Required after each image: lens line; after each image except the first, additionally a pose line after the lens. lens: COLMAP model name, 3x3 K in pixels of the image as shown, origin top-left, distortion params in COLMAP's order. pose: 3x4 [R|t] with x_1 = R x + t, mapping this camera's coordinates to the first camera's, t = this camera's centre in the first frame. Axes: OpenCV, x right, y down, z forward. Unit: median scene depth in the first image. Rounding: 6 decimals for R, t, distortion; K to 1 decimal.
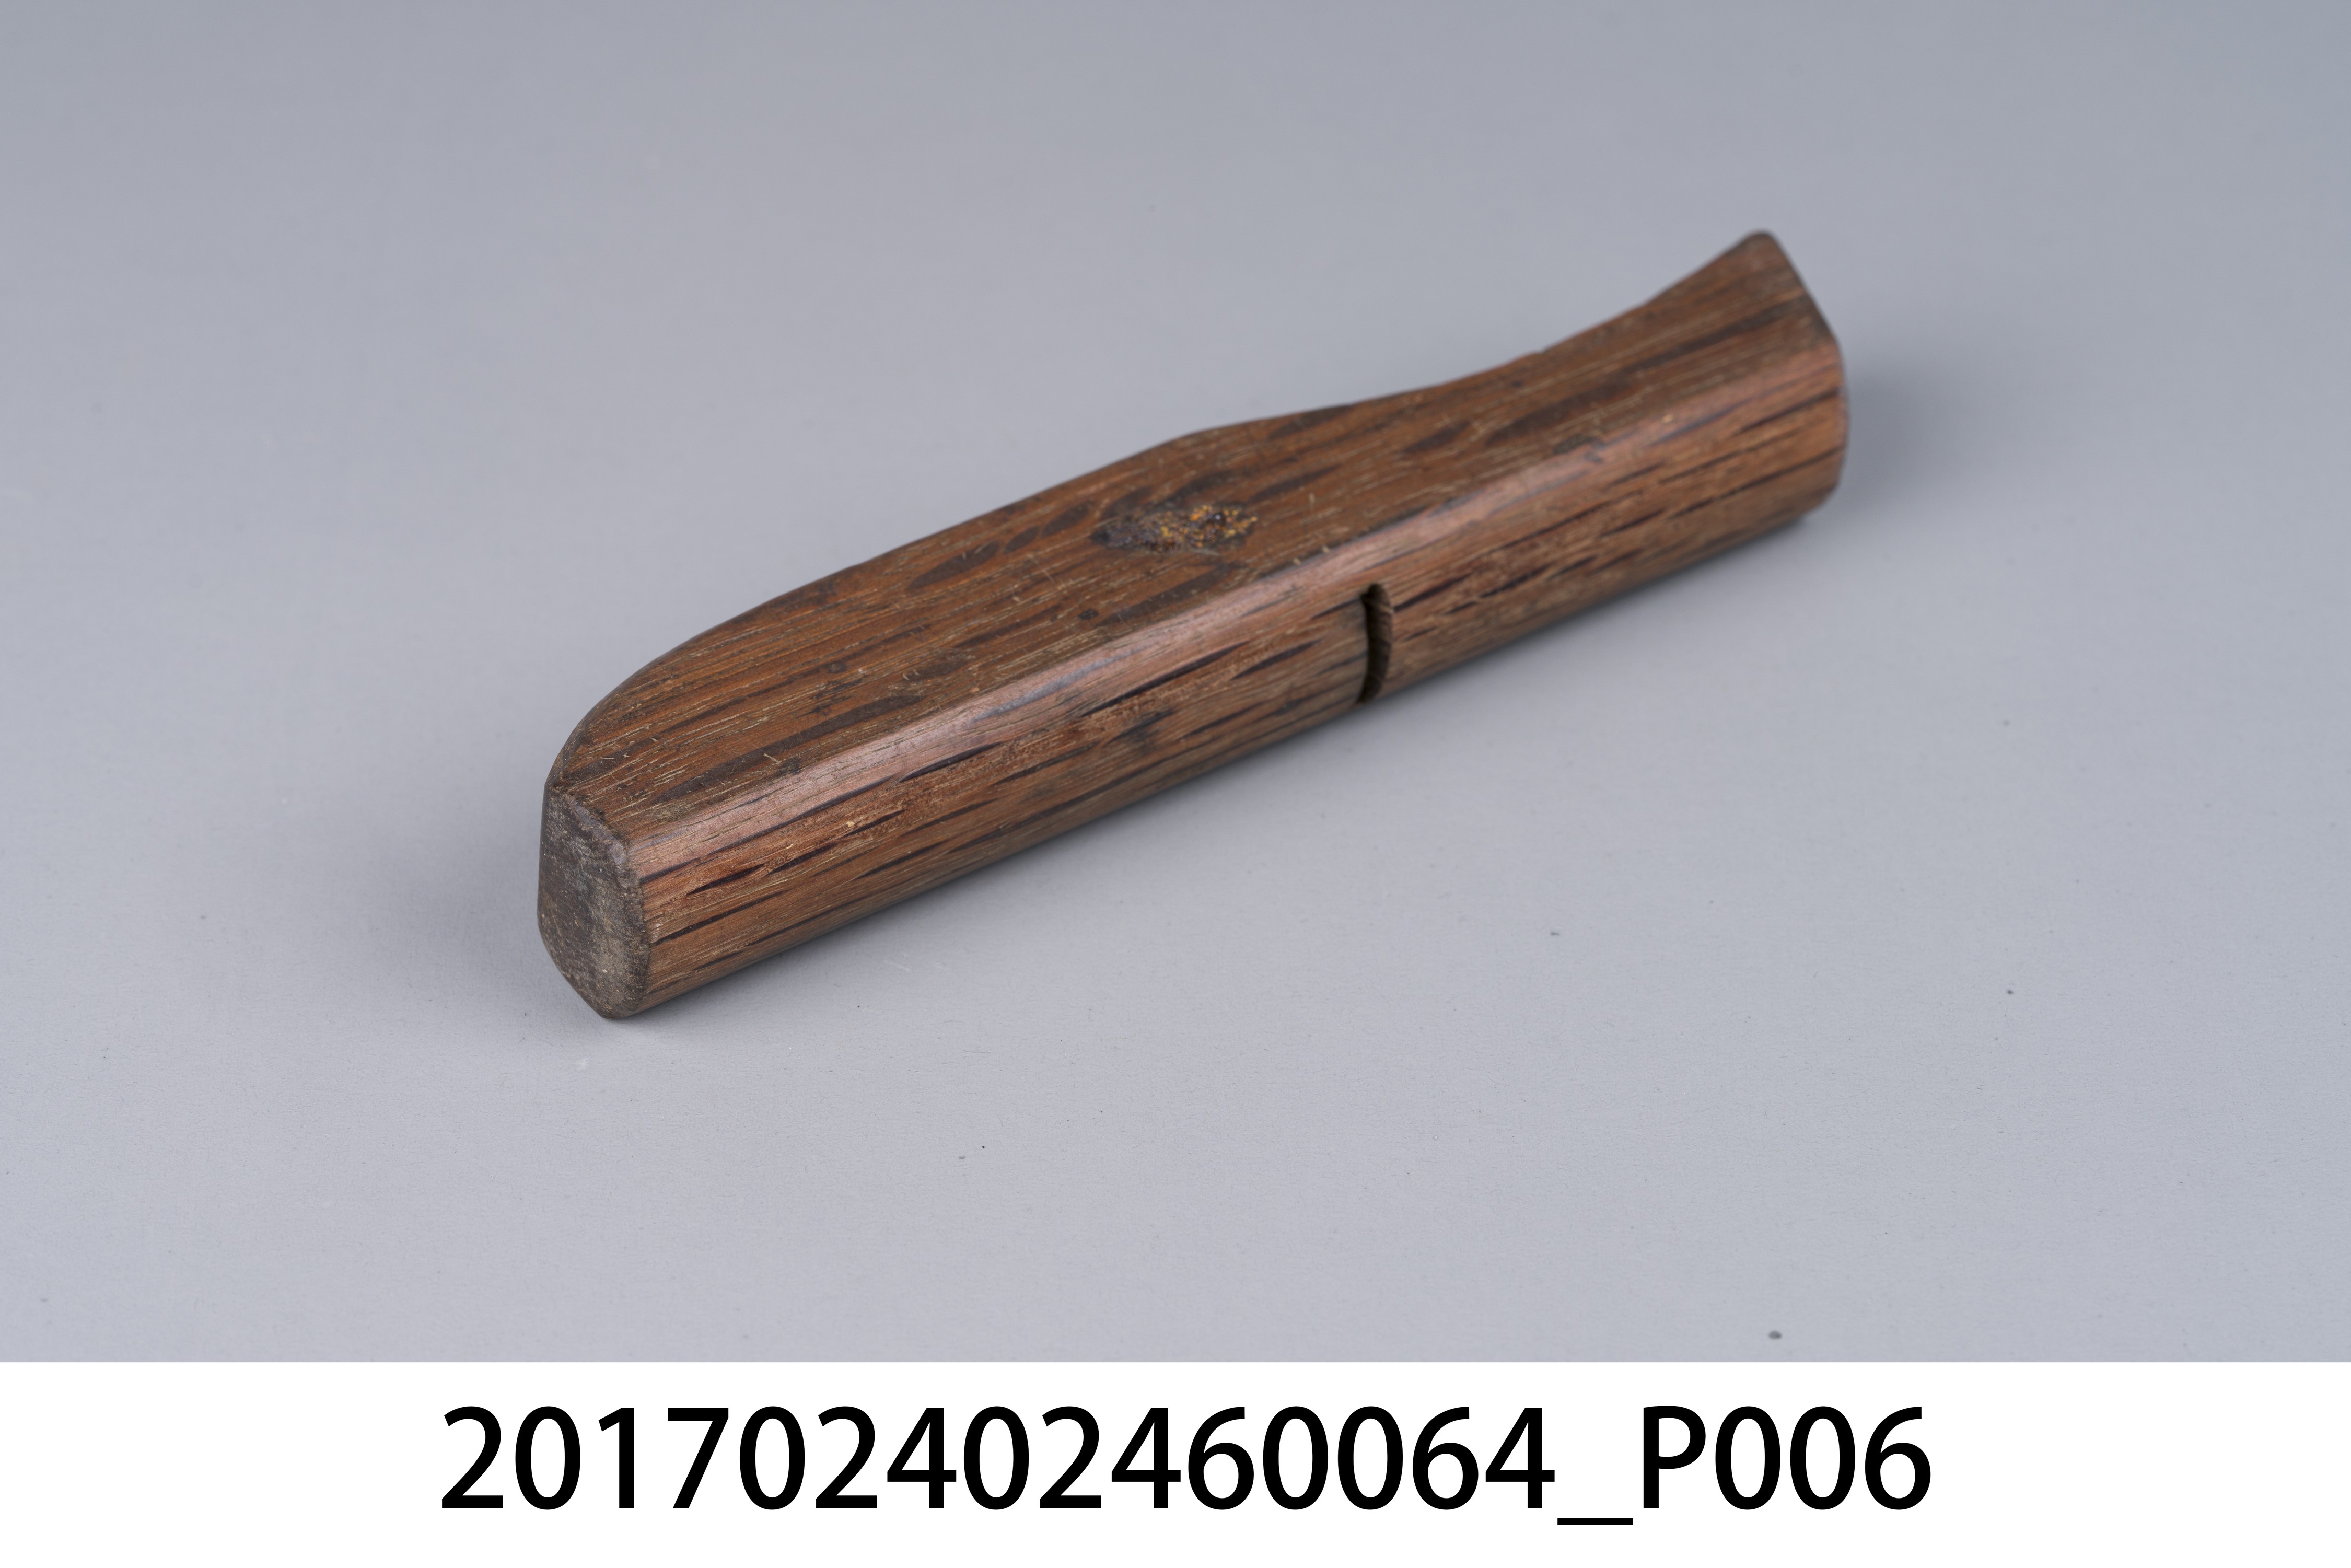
lens RADIAL K [[7260.4, 0, 1175.5], [0, 7260.4, 784.0], [0, 0, 1]] dist [-0.077117, 0.618484]
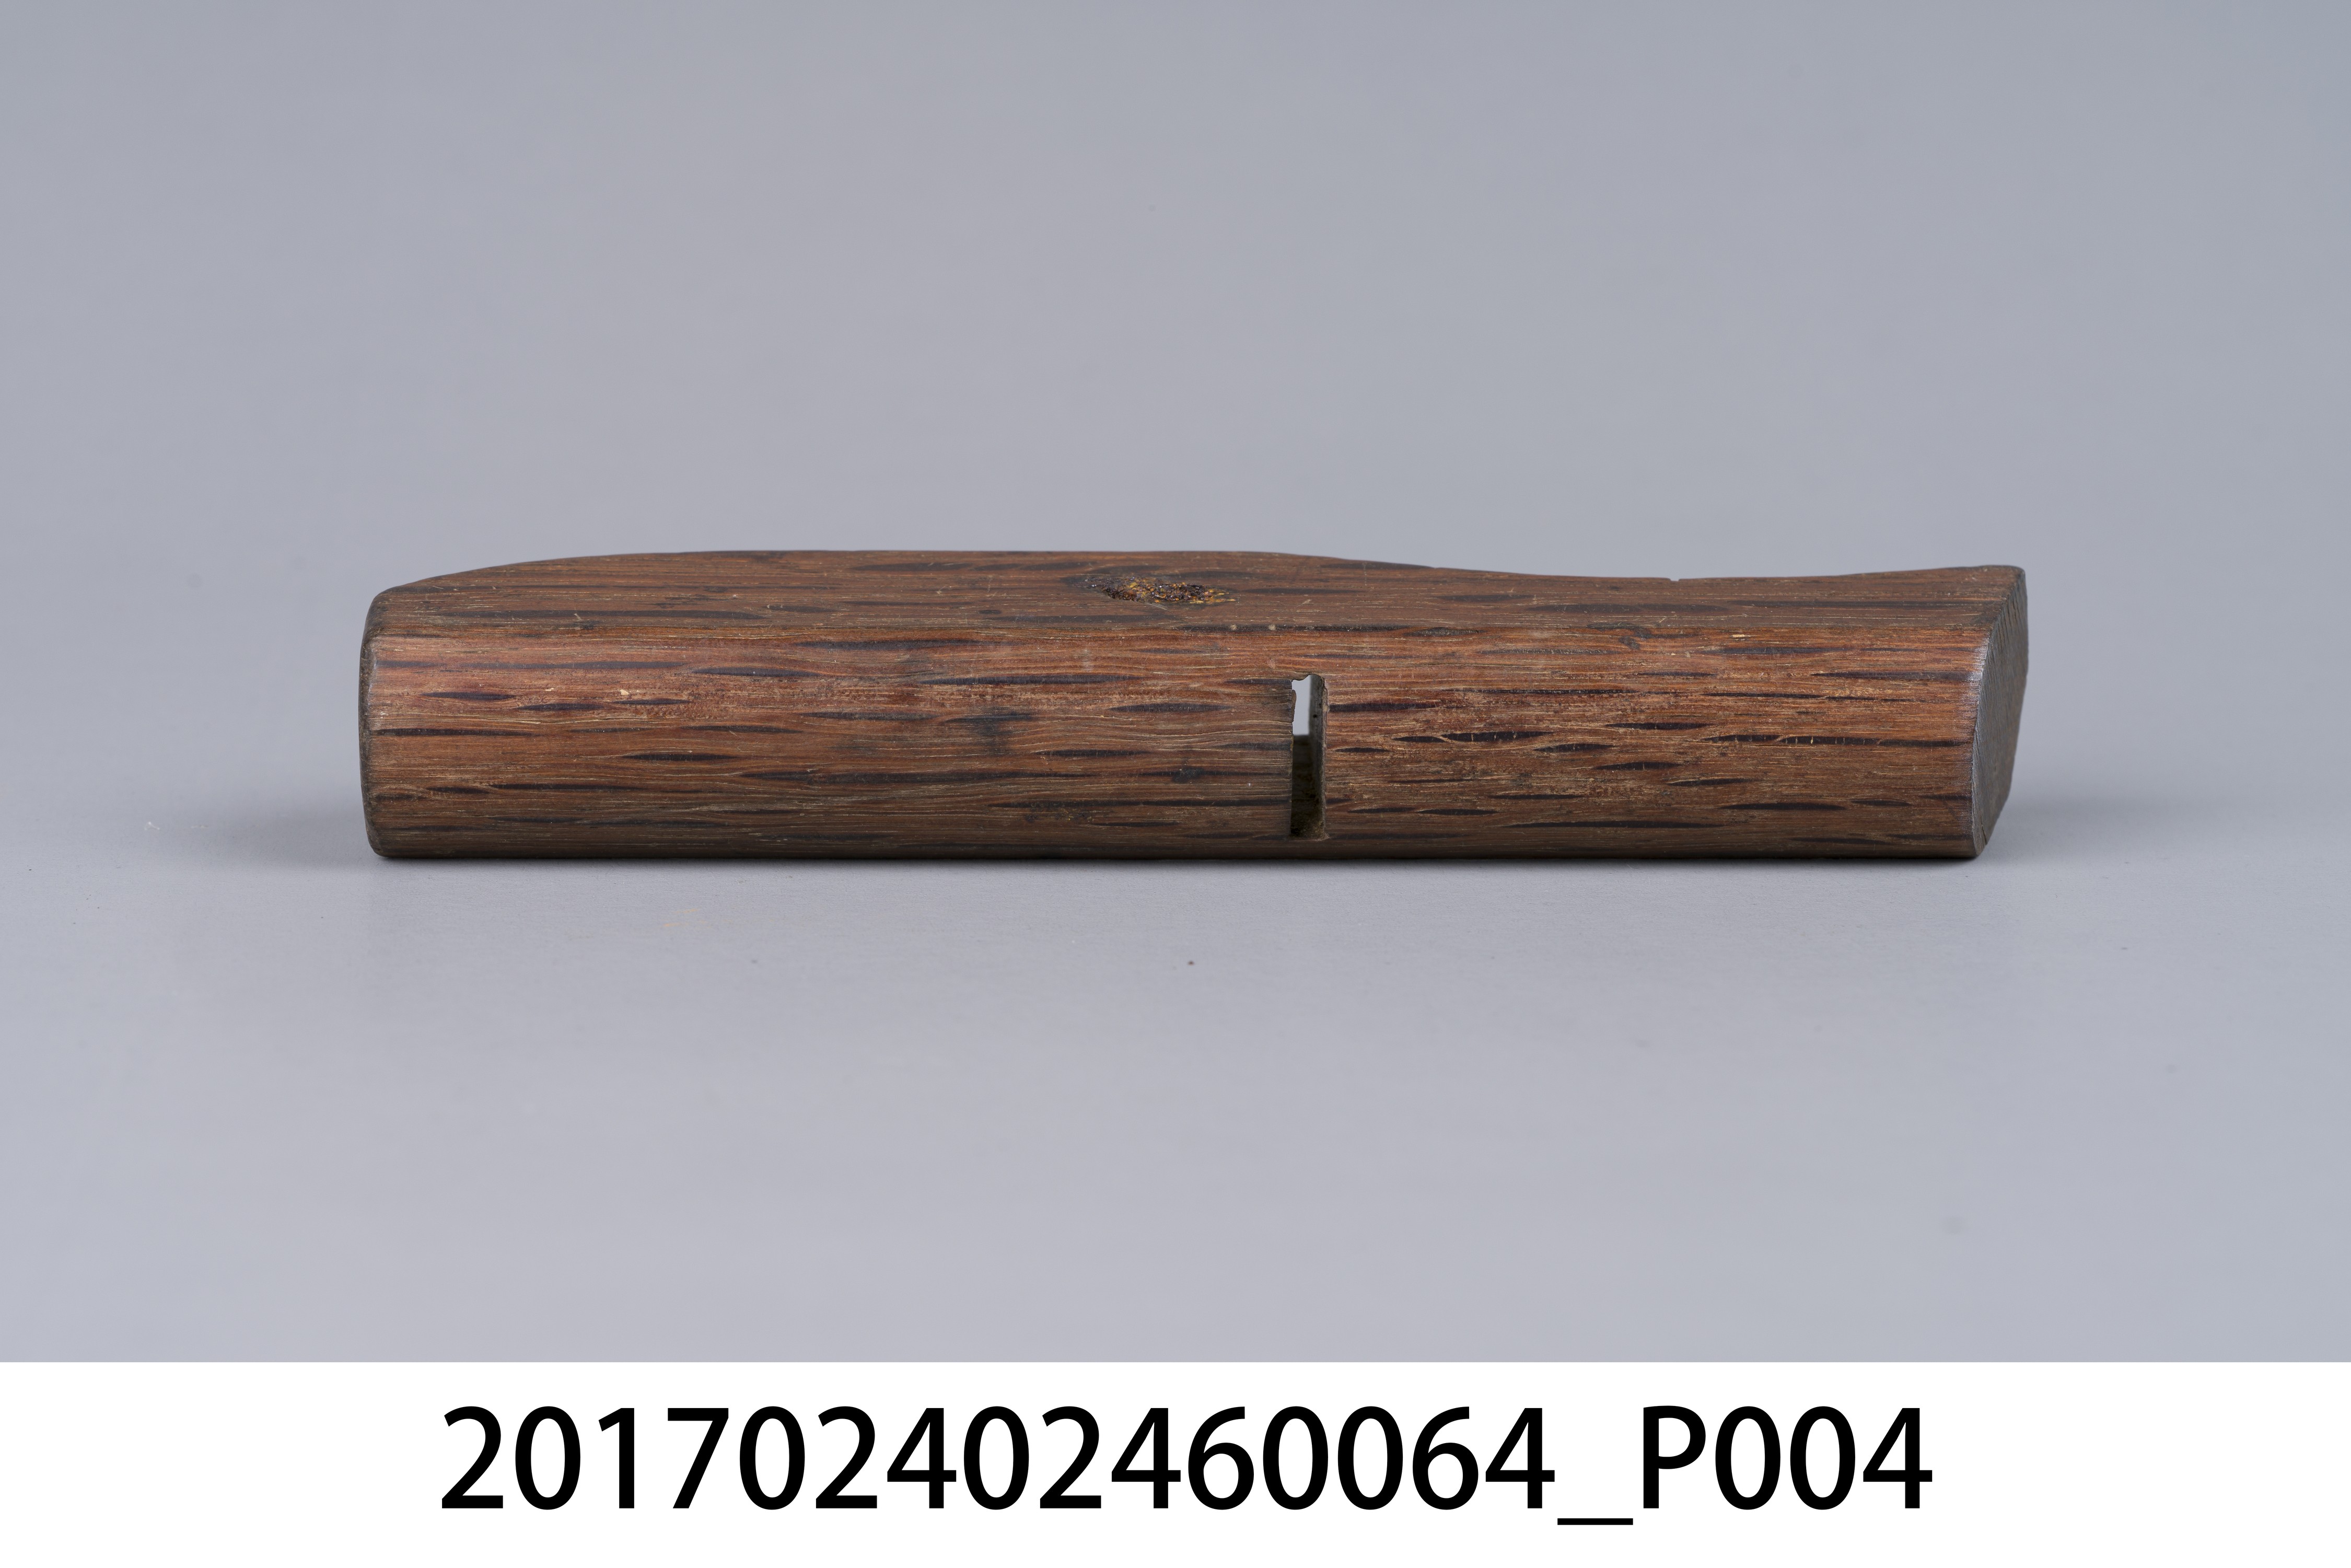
lens RADIAL K [[7260.4, 0, 1175.5], [0, 7260.4, 784.0], [0, 0, 1]] dist [-0.077117, 0.618484]
pose [[0.816645, 0.120608, -0.564398, 0.547577], [-0.333621, 0.896630, -0.291123, 0.265915], [0.470945, 0.426039, 0.772465, 0.275289]]
